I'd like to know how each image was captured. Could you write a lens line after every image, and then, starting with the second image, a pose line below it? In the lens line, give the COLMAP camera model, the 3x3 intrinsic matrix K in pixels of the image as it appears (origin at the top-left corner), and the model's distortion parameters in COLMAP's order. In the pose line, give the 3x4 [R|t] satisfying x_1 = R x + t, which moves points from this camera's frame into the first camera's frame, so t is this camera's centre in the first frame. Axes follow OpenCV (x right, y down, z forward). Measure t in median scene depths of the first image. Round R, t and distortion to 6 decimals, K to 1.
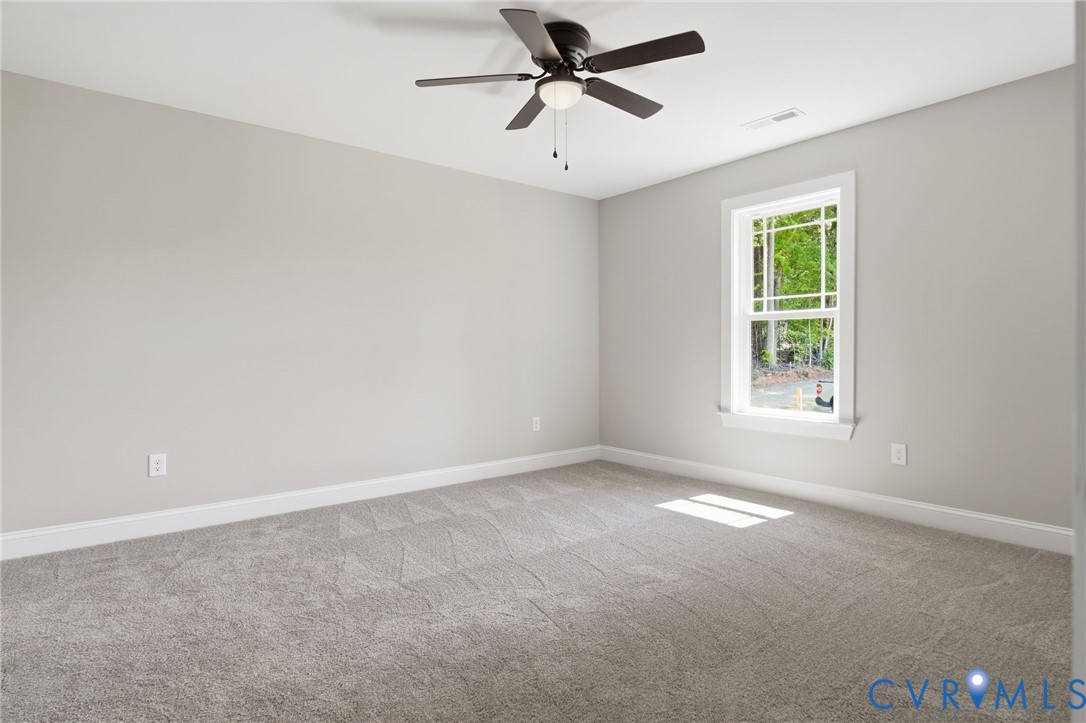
lens RADIAL K [[501.3, 0, 536.5], [0, 501.3, 356.3], [0, 0, 1]] dist [-0.014377, -0.000816]
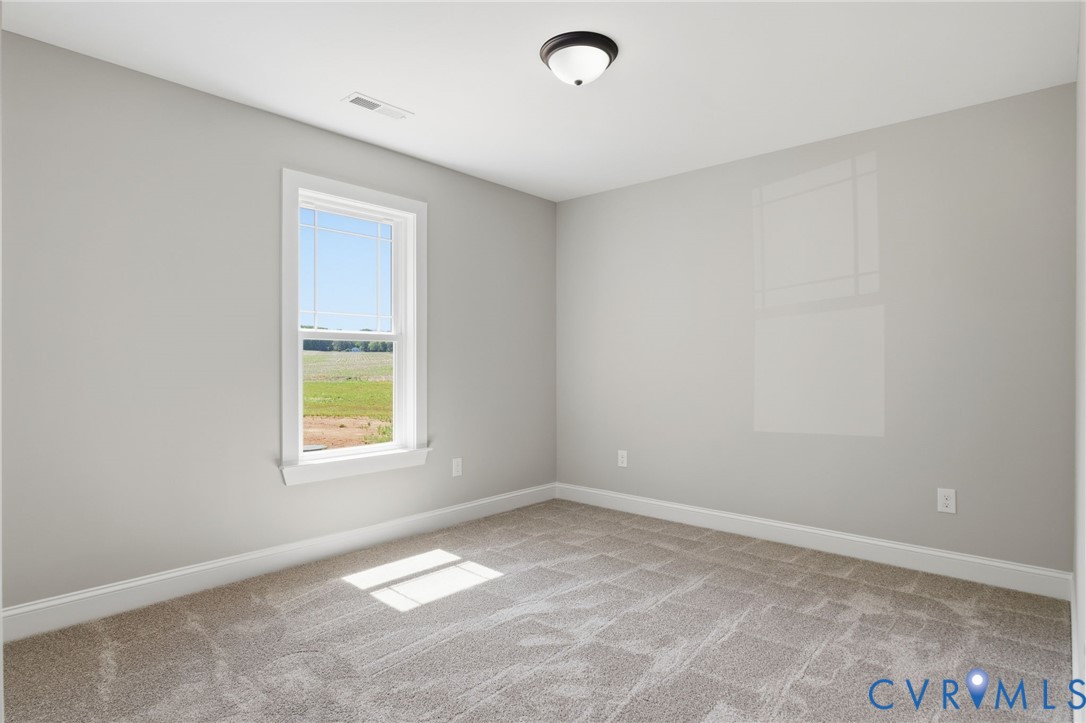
lens RADIAL K [[553.2, 0, 535.8], [0, 553.2, 367.2], [0, 0, 1]] dist [-0.010885, -0.000341]
pose [[-0.065792, -0.009561, 0.997788, -0.518359], [0.005054, 0.999938, 0.009915, -0.043101], [-0.997821, 0.005695, -0.065739, 0.836718]]
